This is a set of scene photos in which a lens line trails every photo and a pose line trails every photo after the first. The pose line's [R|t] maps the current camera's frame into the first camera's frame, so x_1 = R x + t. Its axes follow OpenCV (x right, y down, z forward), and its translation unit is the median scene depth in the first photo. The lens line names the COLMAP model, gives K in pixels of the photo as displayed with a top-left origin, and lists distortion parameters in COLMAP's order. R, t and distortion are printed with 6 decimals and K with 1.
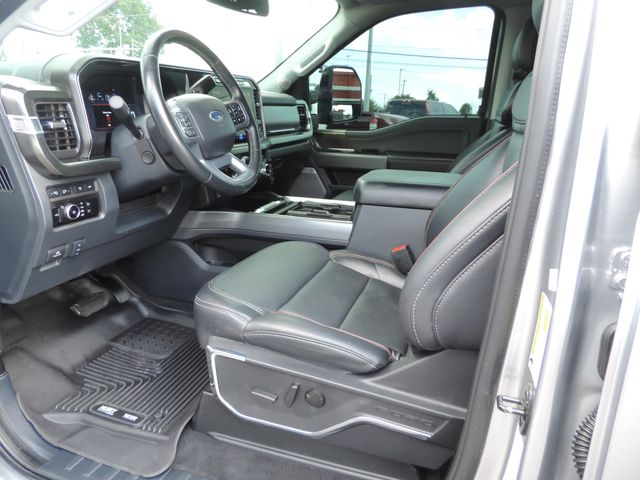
lens RADIAL K [[451.0, 0, 320.0], [0, 451.0, 240.0], [0, 0, 1]] dist [-0.026211, -0.005728]
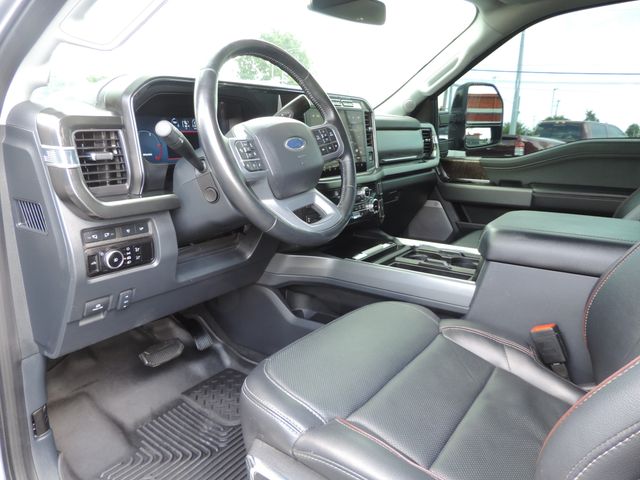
lens RADIAL K [[451.0, 0, 320.0], [0, 451.0, 240.0], [0, 0, 1]] dist [-0.026211, -0.005728]
pose [[0.955706, 0.050245, -0.290004, 0.039799], [-0.065293, 0.996963, -0.042444, -0.064816], [0.286991, 0.059499, 0.956084, 0.224732]]
